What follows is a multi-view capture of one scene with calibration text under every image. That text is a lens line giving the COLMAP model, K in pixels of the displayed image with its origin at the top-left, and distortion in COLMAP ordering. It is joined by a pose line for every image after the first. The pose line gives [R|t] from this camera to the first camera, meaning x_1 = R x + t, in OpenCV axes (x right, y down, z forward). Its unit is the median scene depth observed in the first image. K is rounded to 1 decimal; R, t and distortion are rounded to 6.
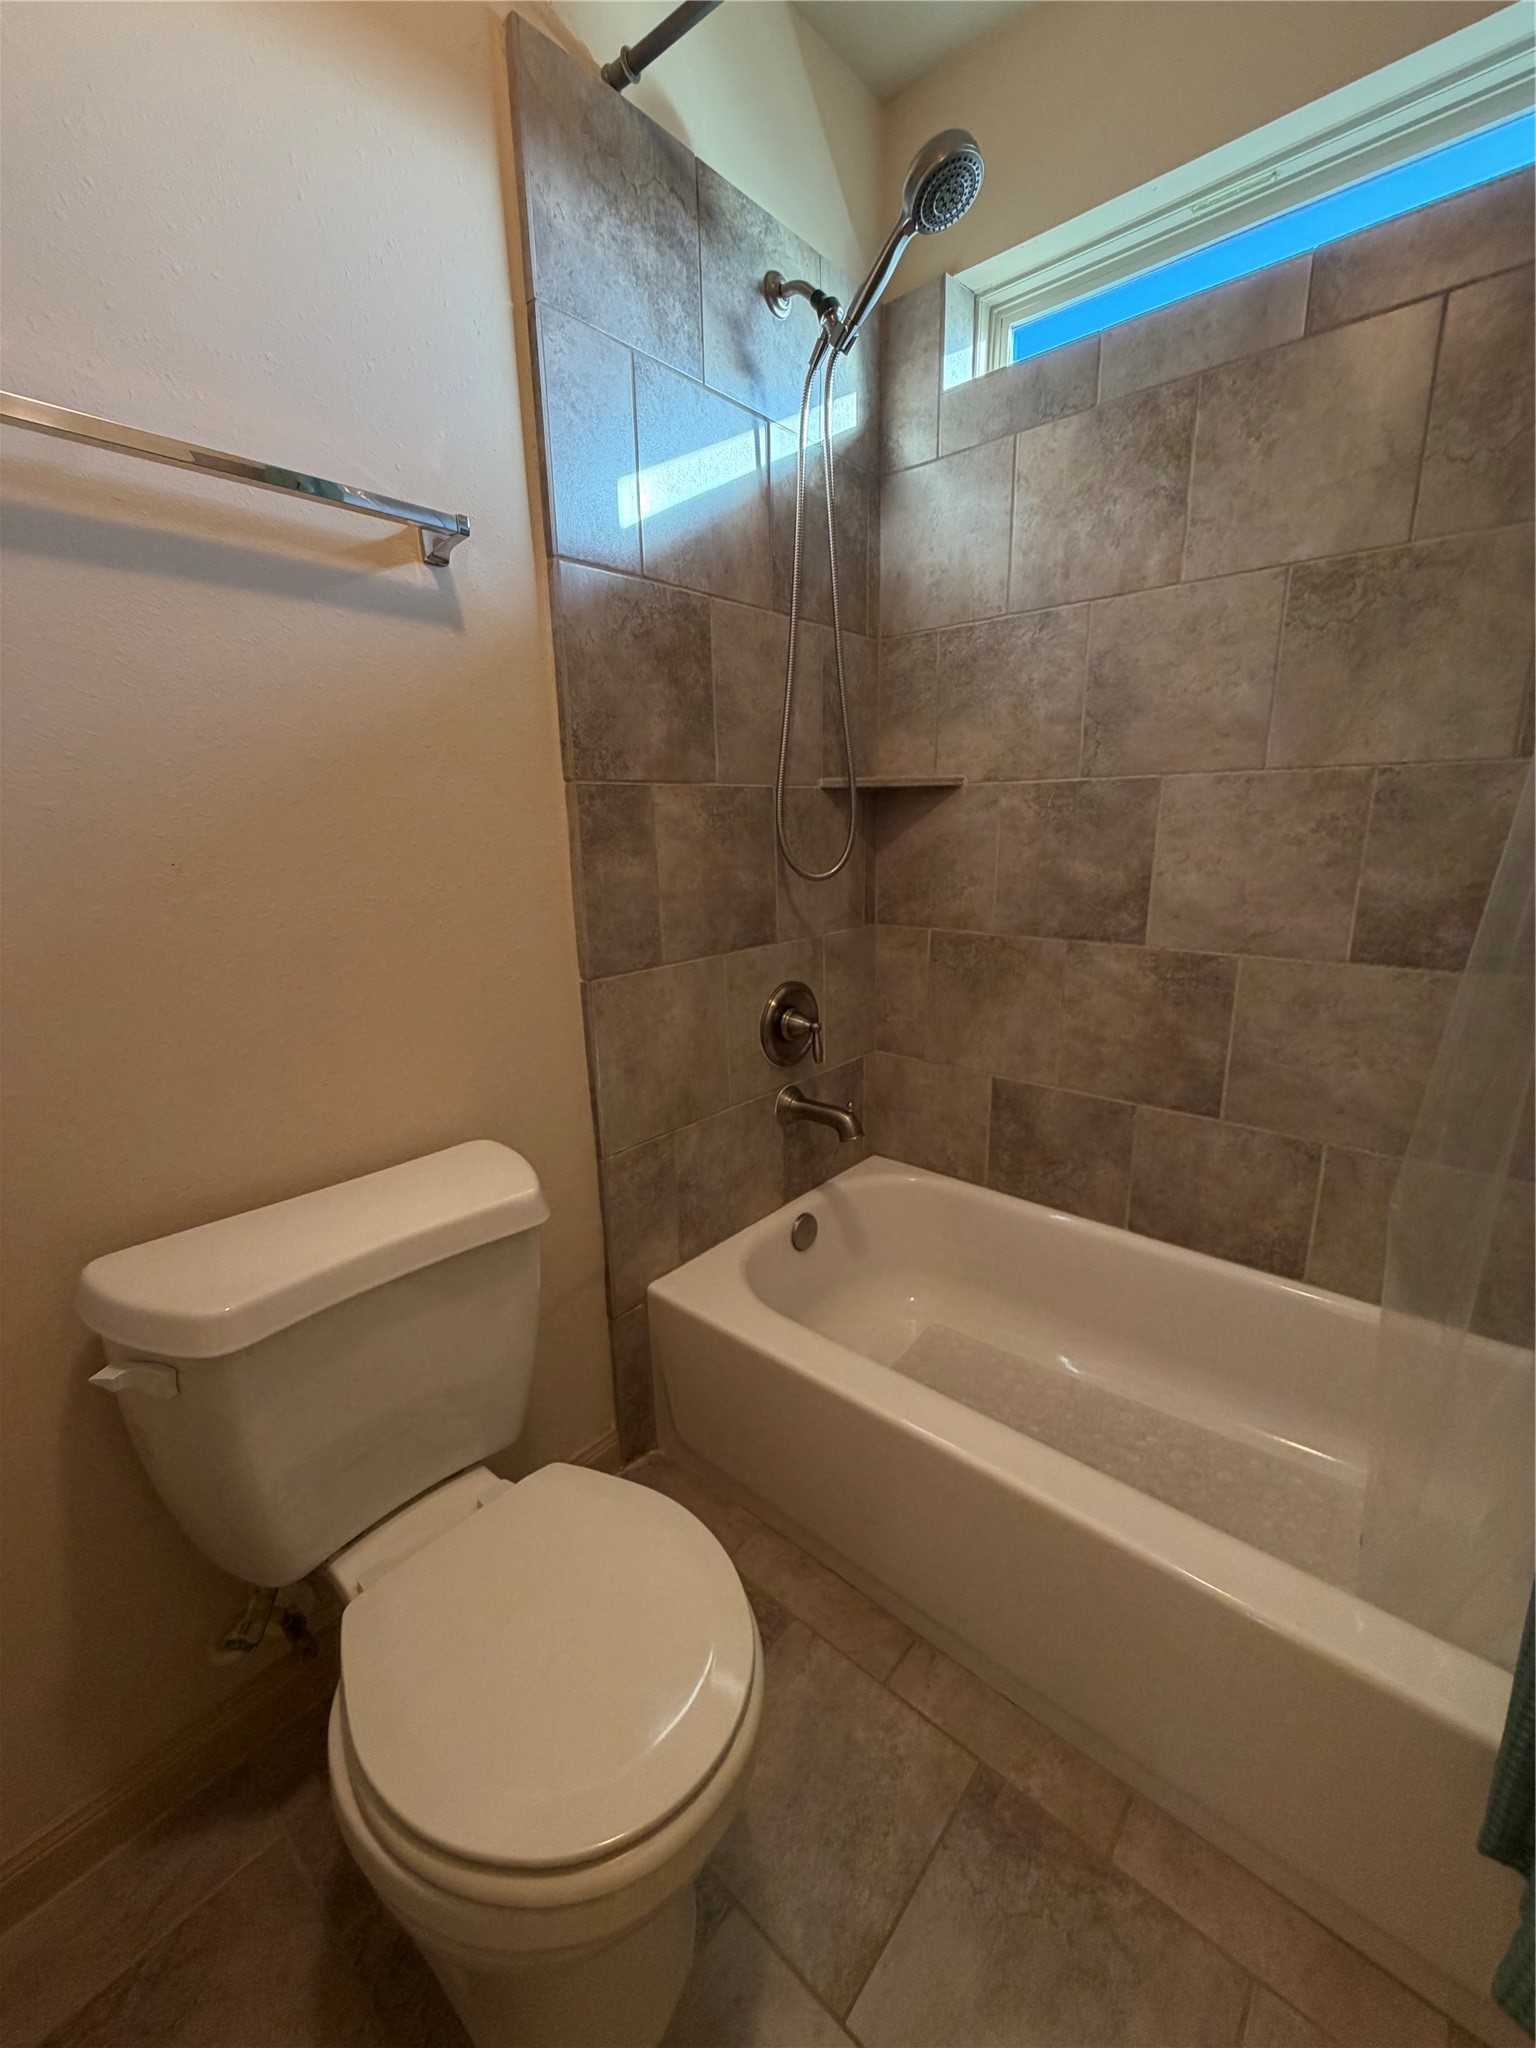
lens RADIAL K [[816.6, 0, 768.5], [0, 816.6, 1020.1], [0, 0, 1]] dist [-0.000500, -0.000130]
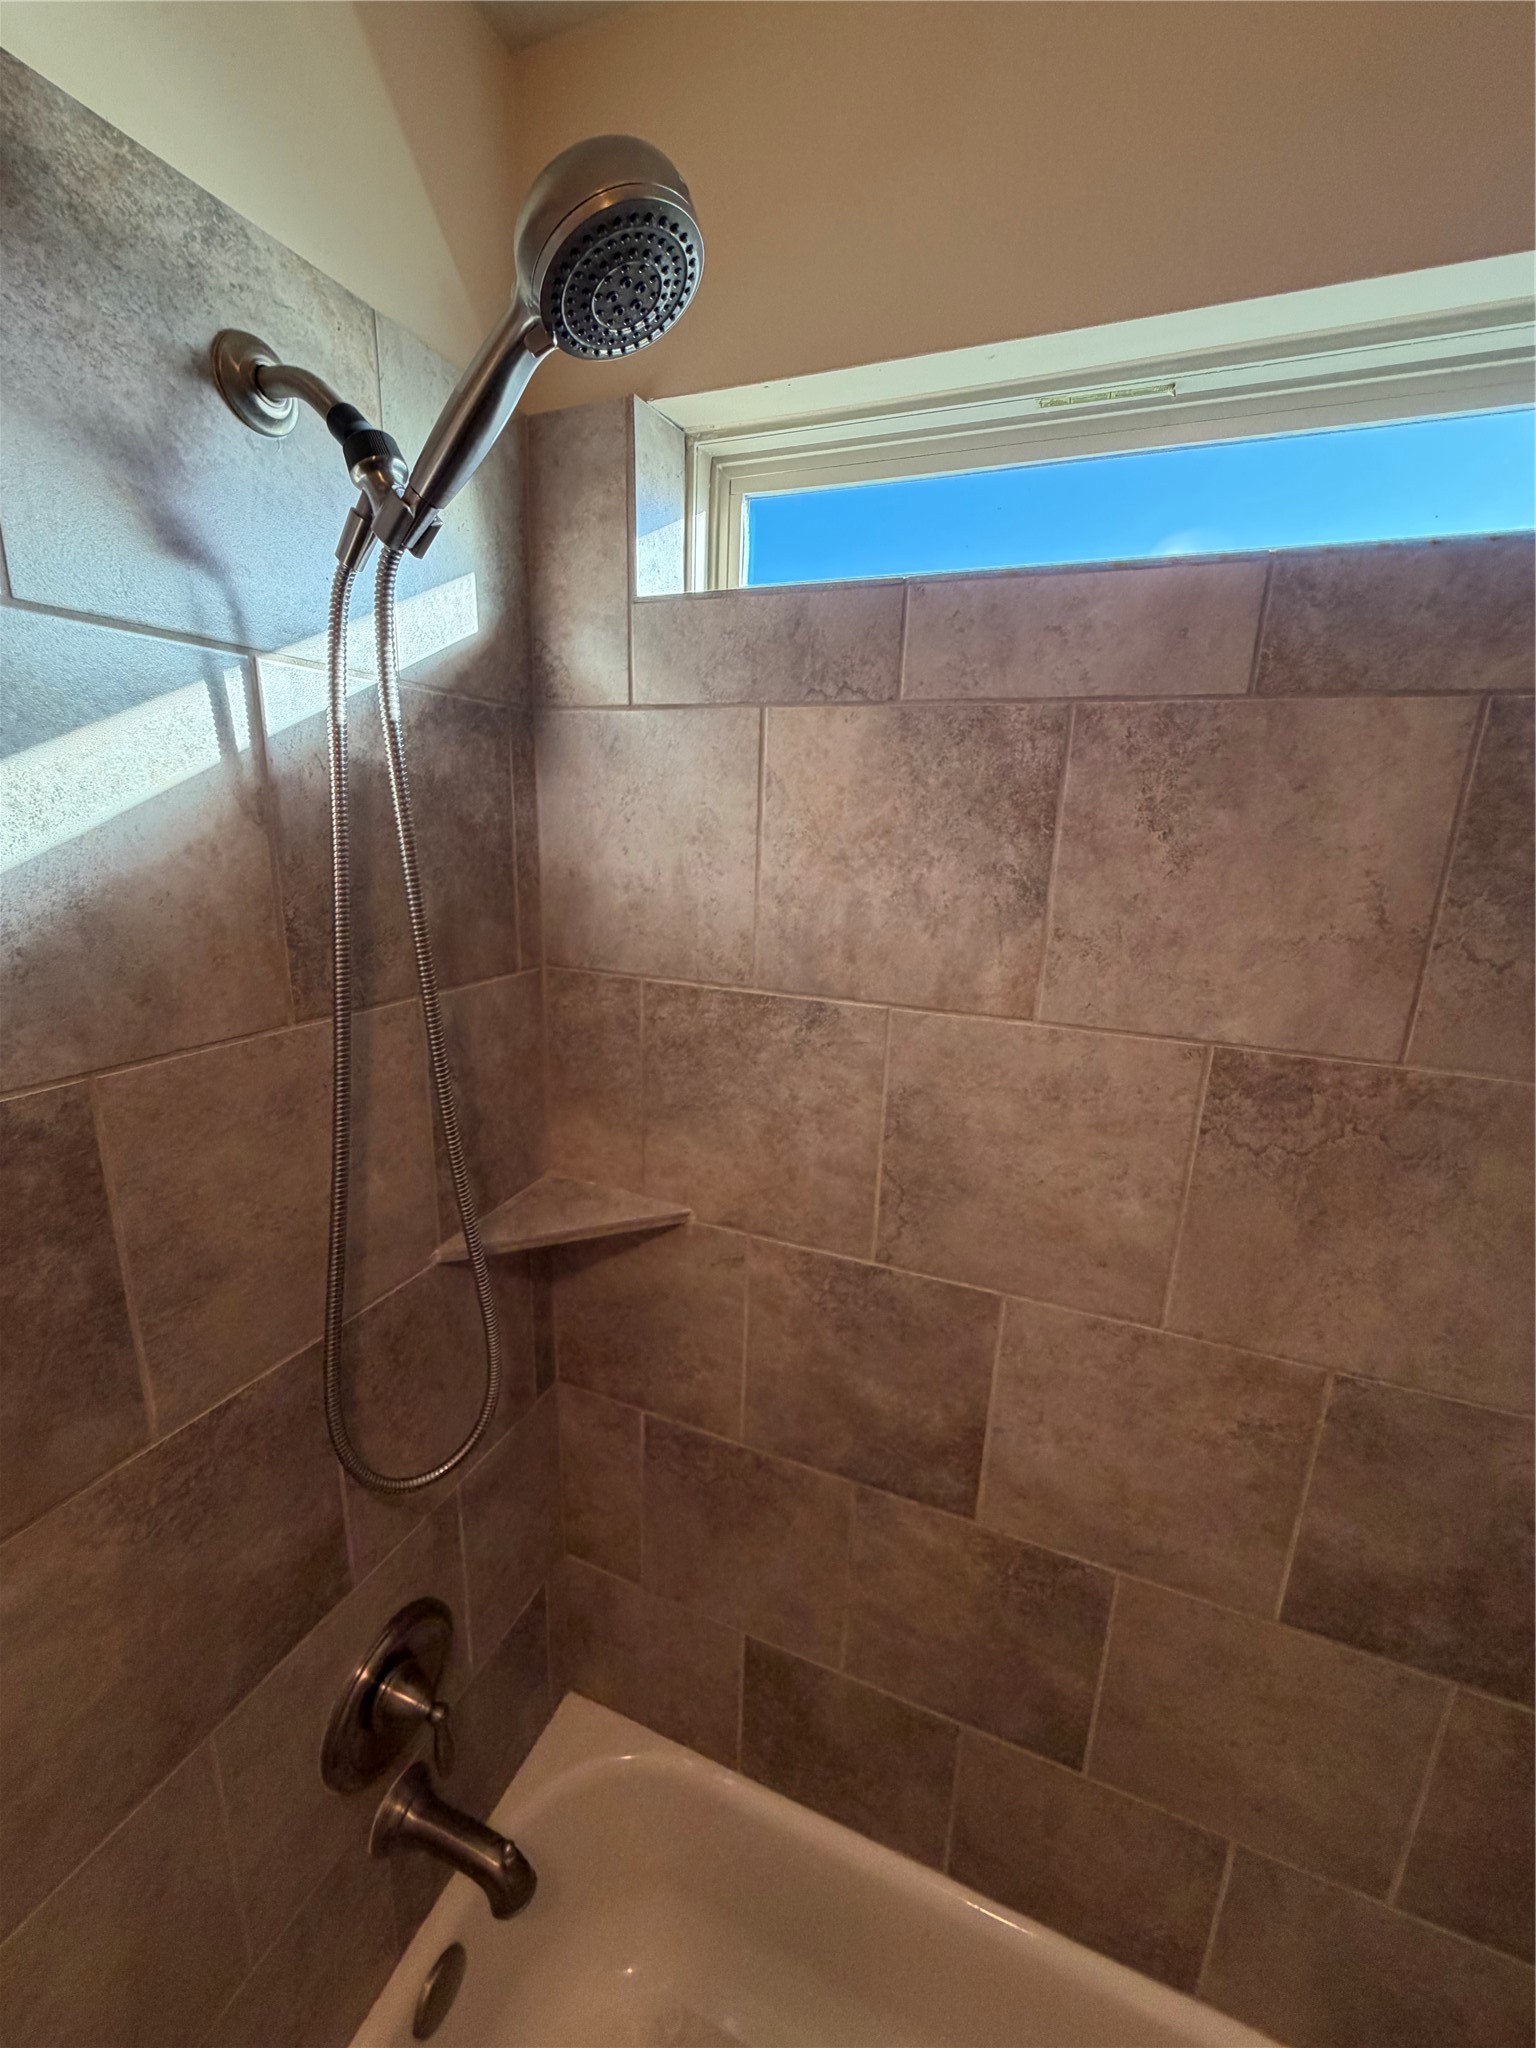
lens RADIAL K [[816.6, 0, 765.0], [0, 816.6, 1024.1], [0, 0, 1]] dist [-0.000500, -0.000130]
pose [[0.945523, -0.029162, 0.324246, 0.119817], [0.028060, 0.999574, 0.008073, -0.537992], [-0.324343, 0.001465, 0.945939, 0.490679]]
